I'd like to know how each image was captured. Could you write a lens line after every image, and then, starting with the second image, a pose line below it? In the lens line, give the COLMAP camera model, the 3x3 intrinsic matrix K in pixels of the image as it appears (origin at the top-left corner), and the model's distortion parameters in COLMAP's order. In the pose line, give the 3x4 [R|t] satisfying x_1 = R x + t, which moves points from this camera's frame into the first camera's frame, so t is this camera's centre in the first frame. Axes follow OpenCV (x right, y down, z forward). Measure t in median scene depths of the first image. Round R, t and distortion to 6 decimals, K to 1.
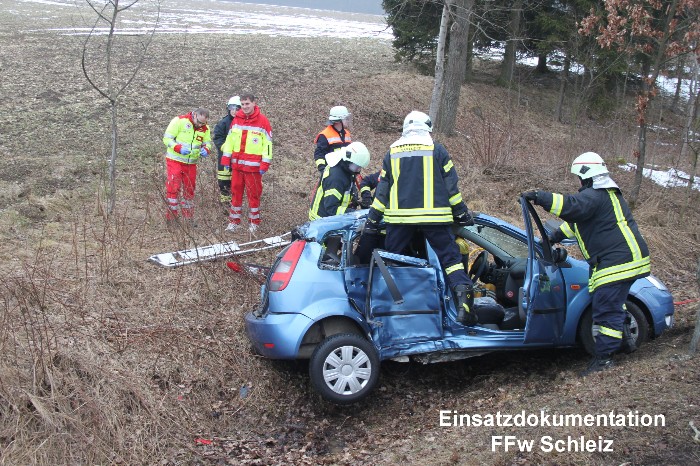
lens RADIAL K [[744.7, 0, 346.0], [0, 744.7, 247.7], [0, 0, 1]] dist [-0.089147, 0.000000]
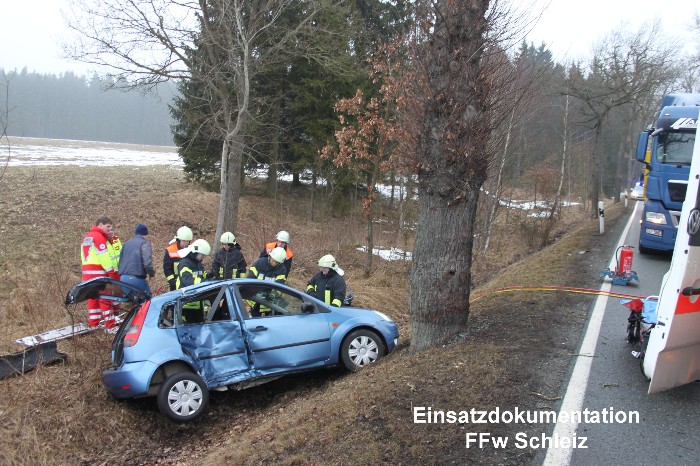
lens RADIAL K [[678.5, 0, 354.0], [0, 678.5, 235.7], [0, 0, 1]] dist [-0.236181, 0.000000]
pose [[0.941307, -0.053440, 0.333293, -0.064002], [0.106684, 0.983876, -0.143549, 0.049378], [-0.320248, 0.170681, 0.931831, -0.208573]]
